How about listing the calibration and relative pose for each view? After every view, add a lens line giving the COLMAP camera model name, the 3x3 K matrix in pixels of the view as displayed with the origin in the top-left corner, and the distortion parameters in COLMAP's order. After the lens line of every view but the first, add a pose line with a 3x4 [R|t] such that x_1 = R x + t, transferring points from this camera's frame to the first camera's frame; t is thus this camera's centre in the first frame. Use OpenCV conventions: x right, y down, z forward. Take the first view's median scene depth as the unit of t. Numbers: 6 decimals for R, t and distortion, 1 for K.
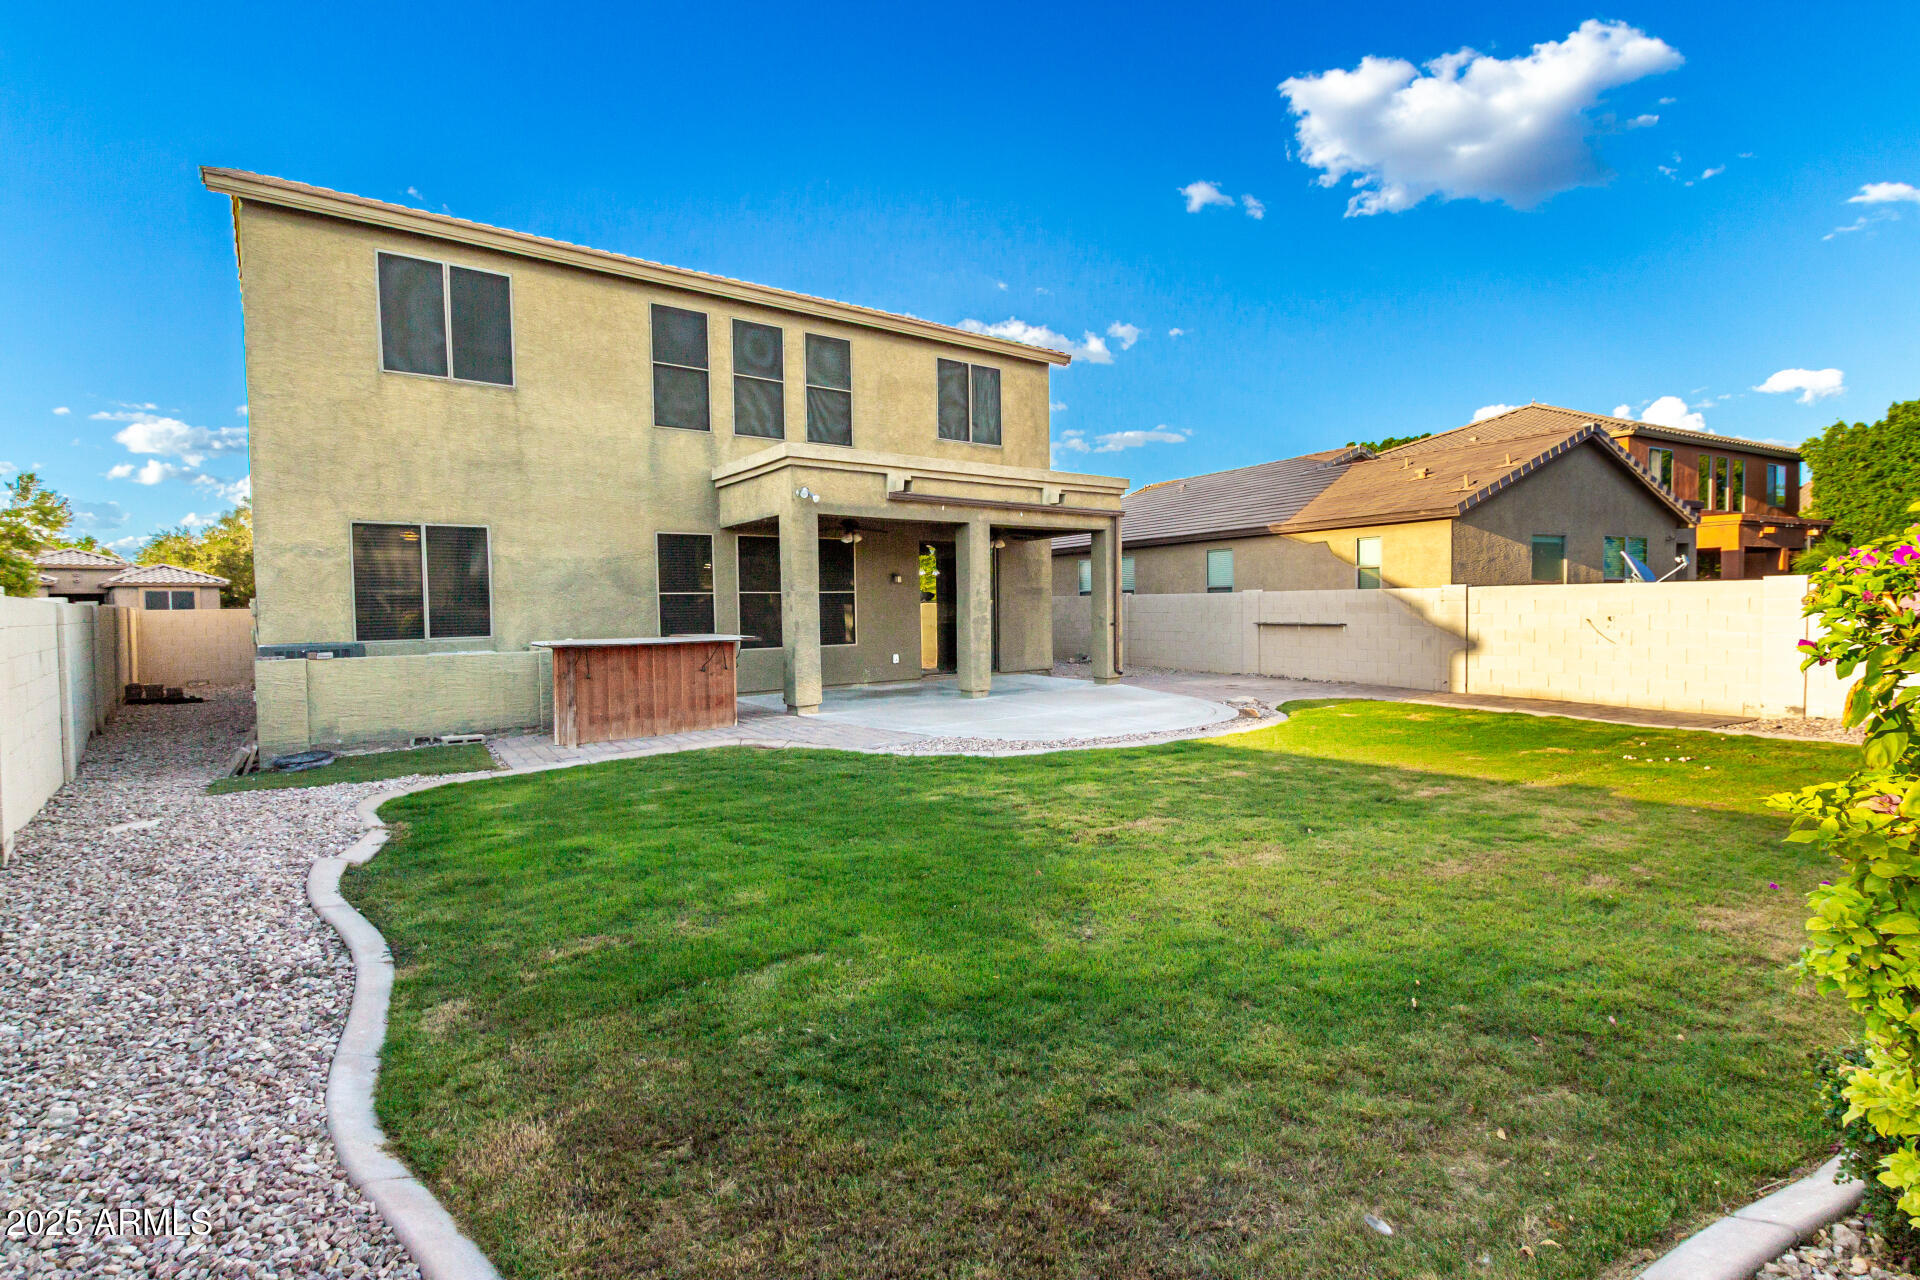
lens RADIAL K [[892.6, 0, 966.7], [0, 892.6, 633.8], [0, 0, 1]] dist [0.010594, -0.000478]
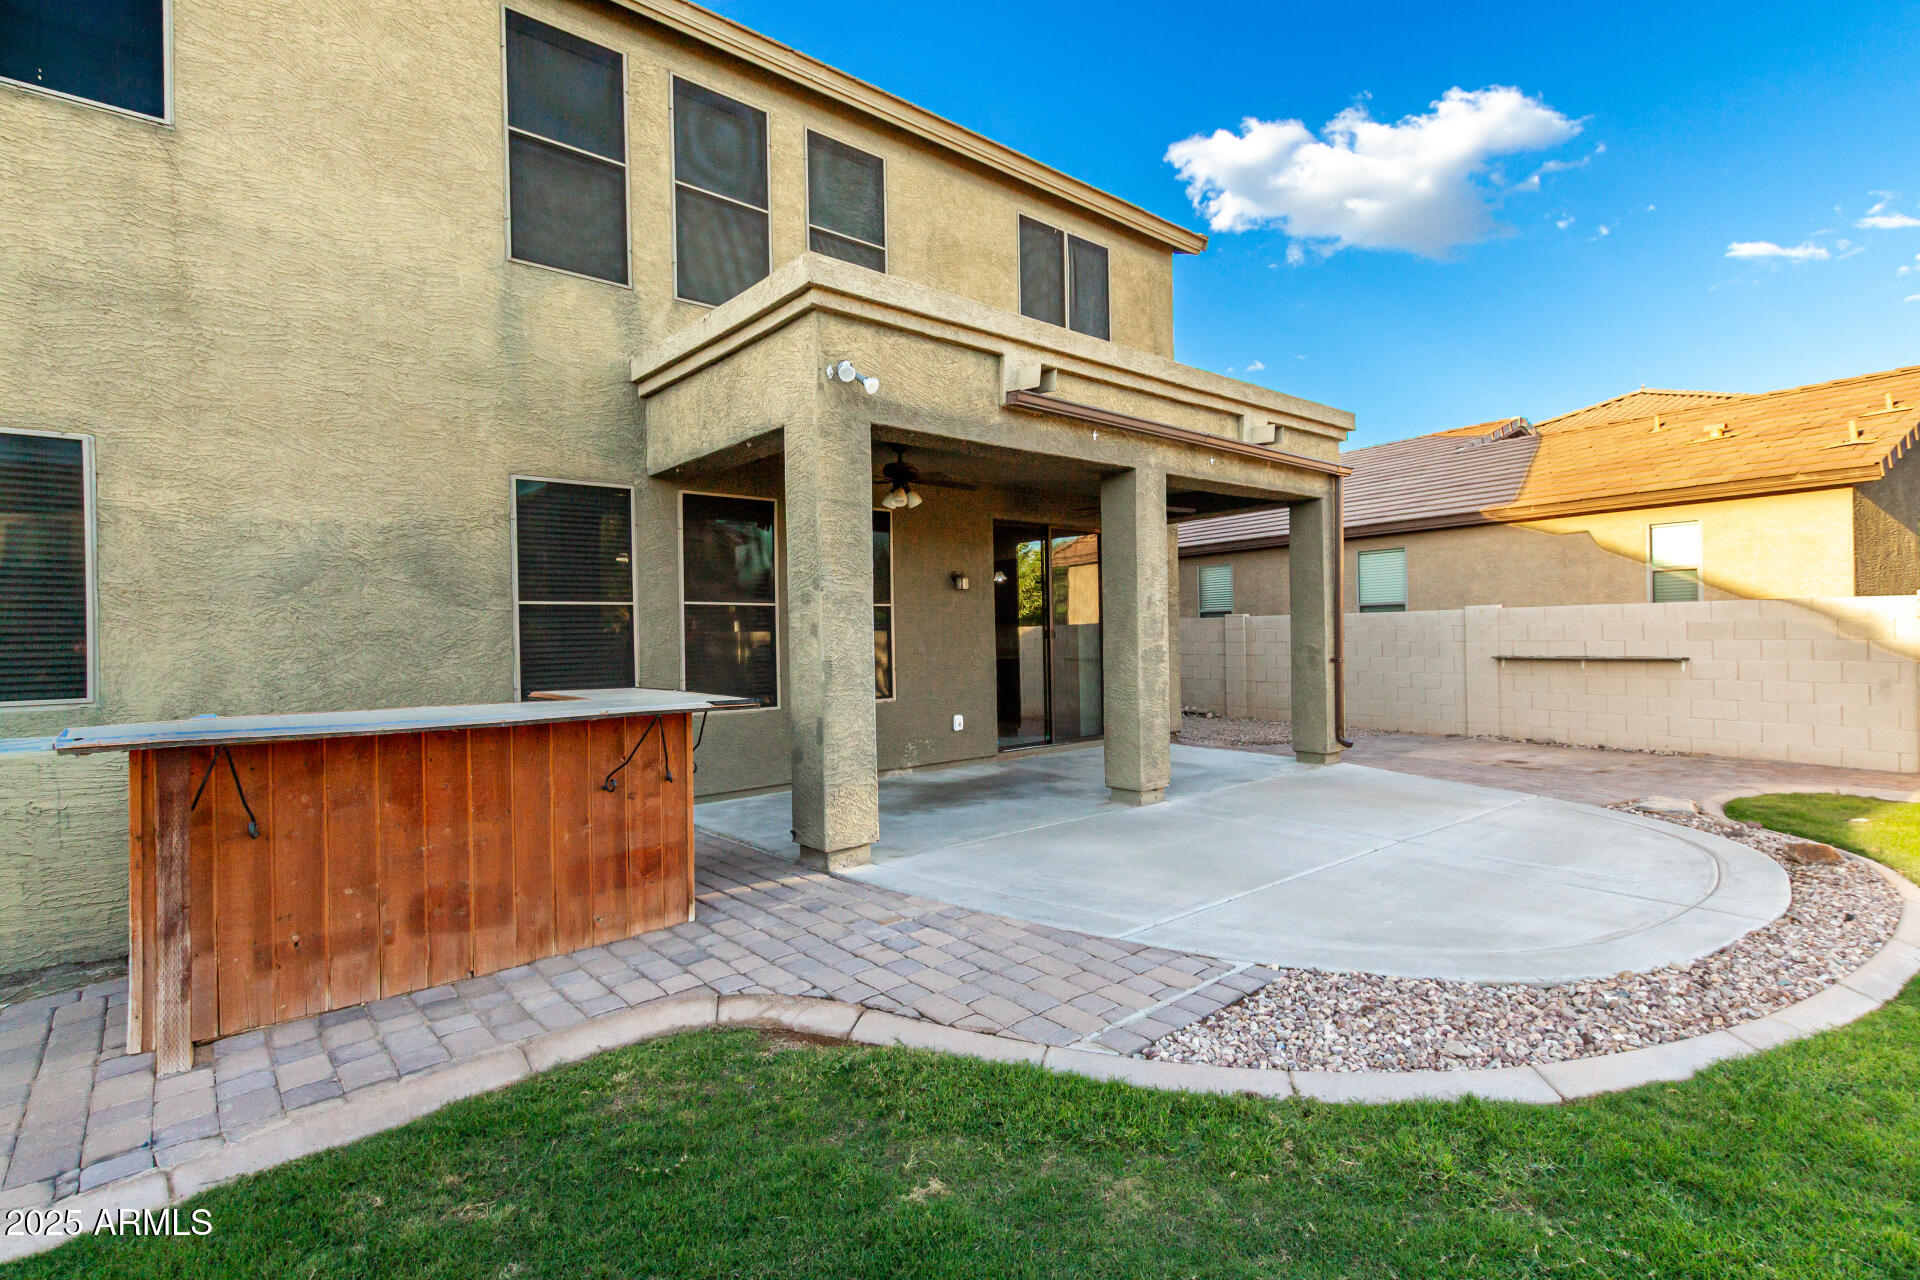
lens RADIAL K [[933.7, 0, 967.5], [0, 933.7, 634.3], [0, 0, 1]] dist [0.011274, -0.001149]
pose [[0.997224, -0.002846, 0.074403, -0.141434], [0.005487, 0.999361, -0.035318, -0.008892], [-0.074255, 0.035628, 0.996603, 0.484299]]
